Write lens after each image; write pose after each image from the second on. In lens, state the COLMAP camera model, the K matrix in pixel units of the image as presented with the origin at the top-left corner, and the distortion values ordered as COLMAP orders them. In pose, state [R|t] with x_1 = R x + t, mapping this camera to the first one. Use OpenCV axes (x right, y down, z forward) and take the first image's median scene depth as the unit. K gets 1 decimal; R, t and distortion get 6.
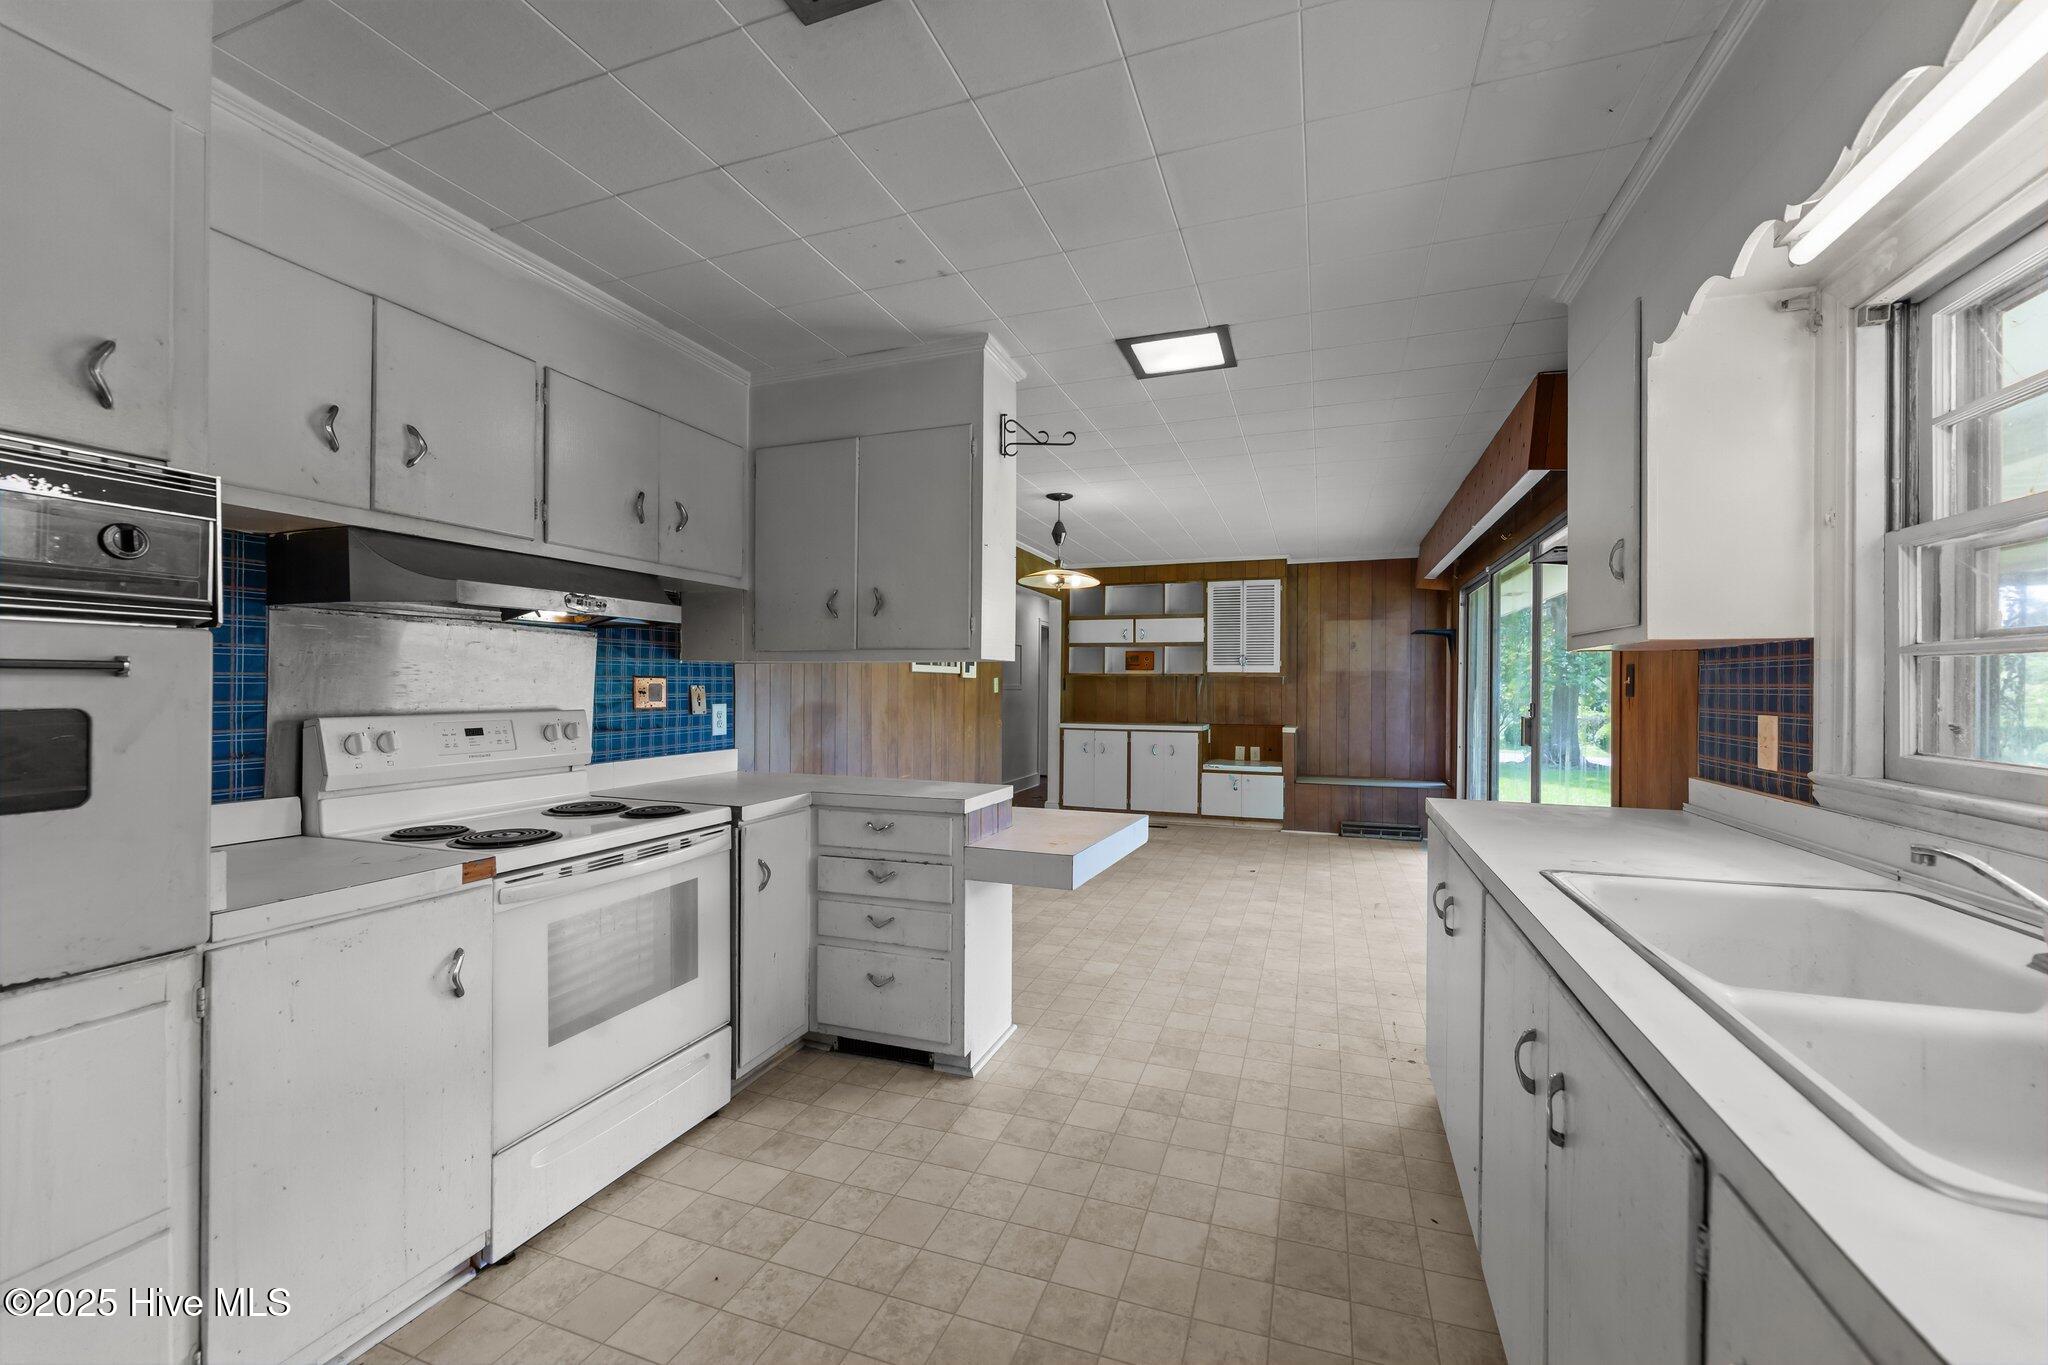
lens RADIAL K [[826.6, 0, 1018.1], [0, 826.6, 678.1], [0, 0, 1]] dist [-0.002062, 0.000129]
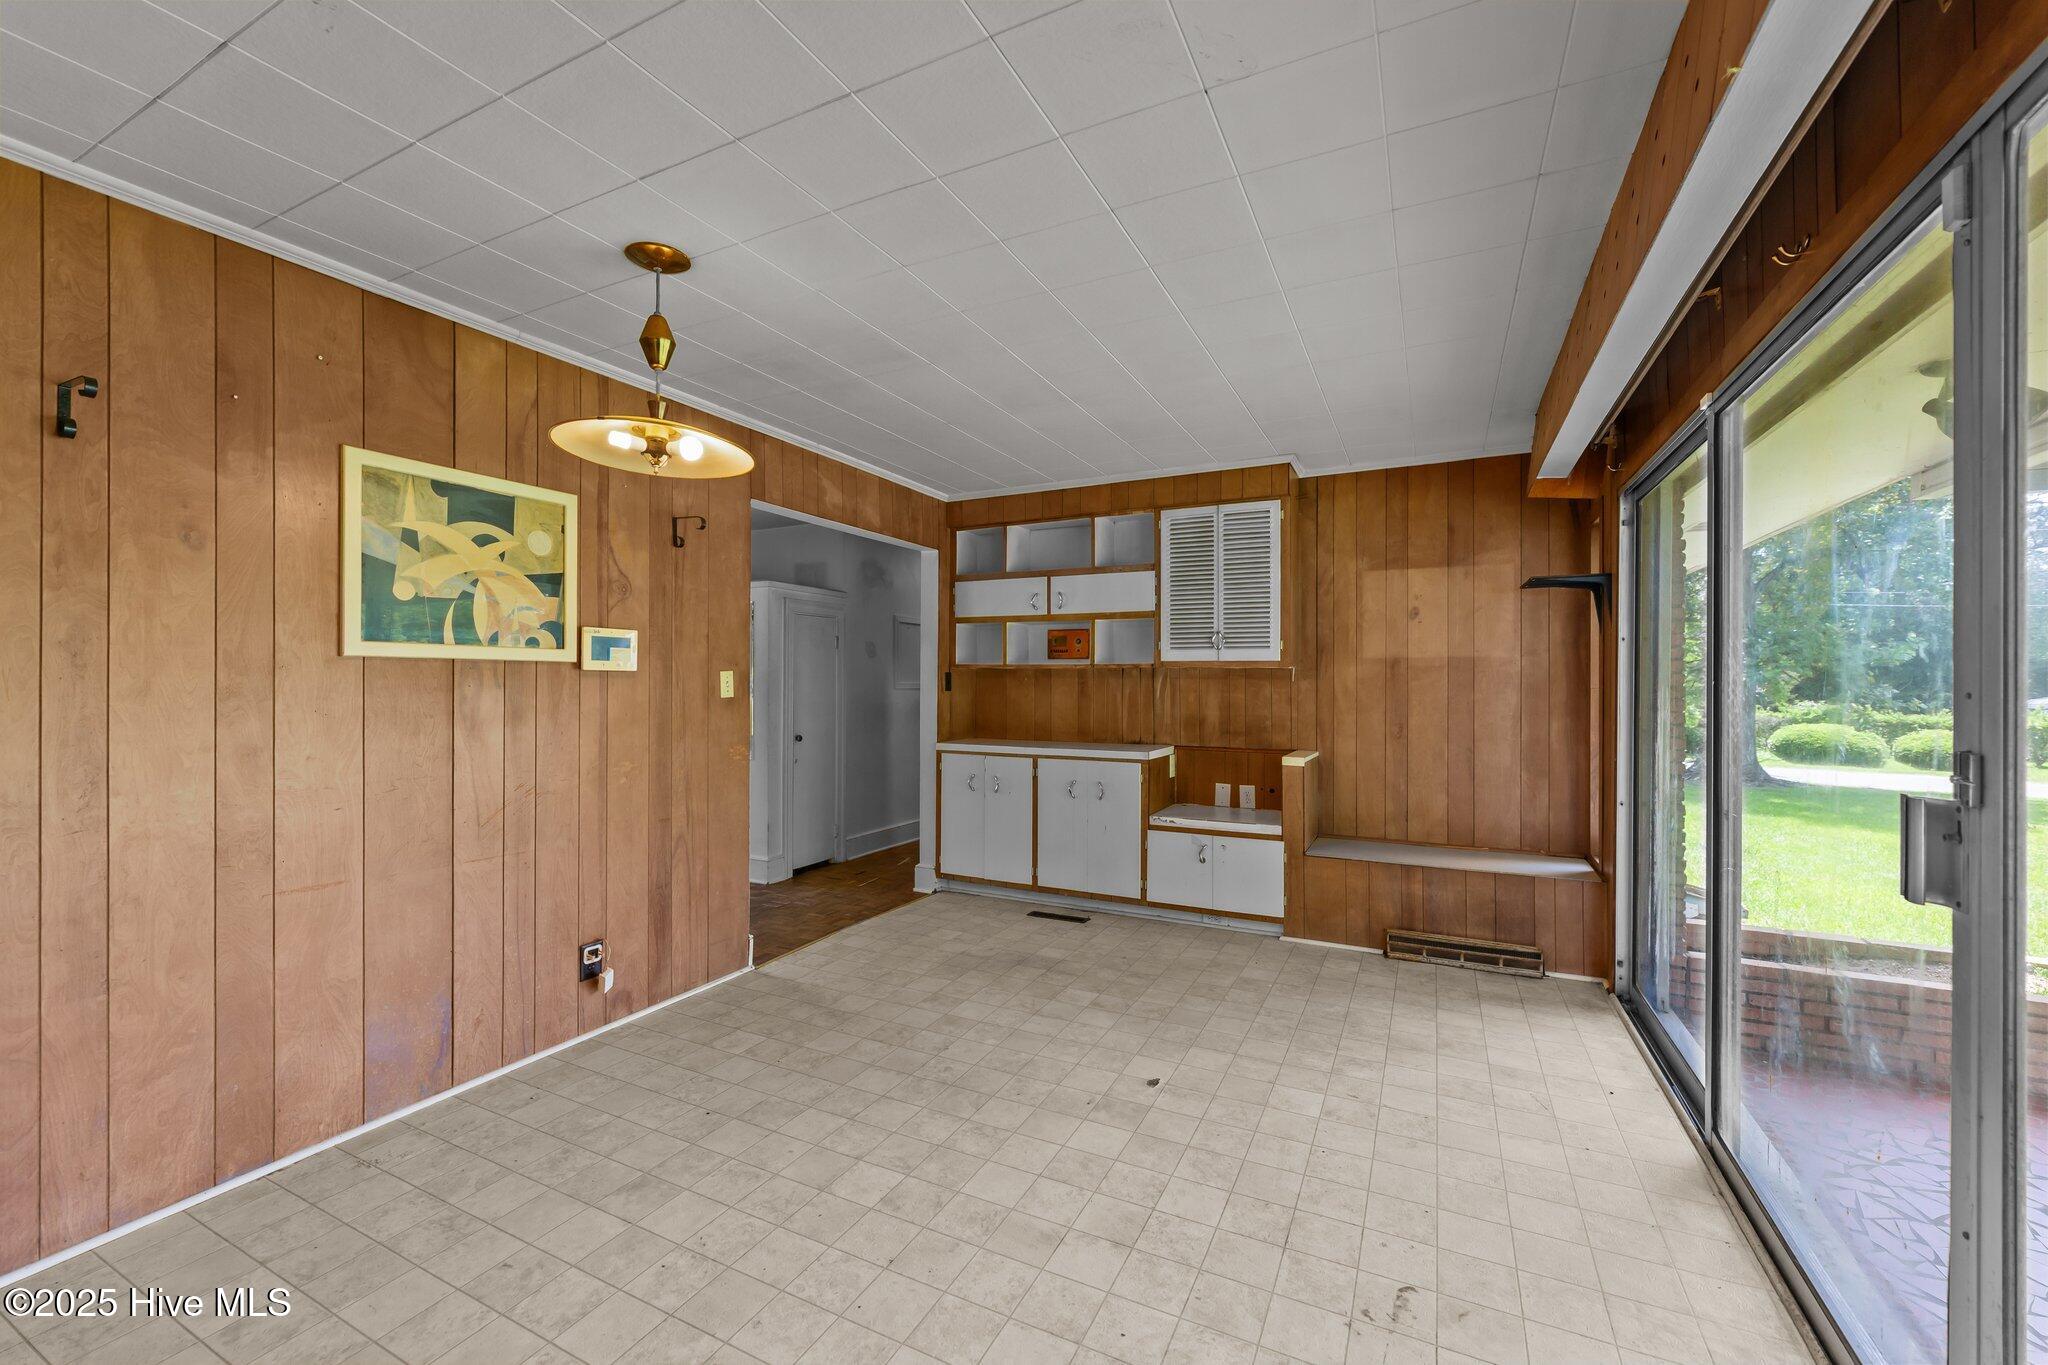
lens RADIAL K [[819.7, 0, 1019.7], [0, 819.7, 672.8], [0, 0, 1]] dist [-0.000435, 0.000035]
pose [[0.993013, -0.003858, -0.117941, 0.200963], [0.003560, 0.999990, -0.002739, 0.002730], [0.117951, 0.002300, 0.993017, 0.404253]]
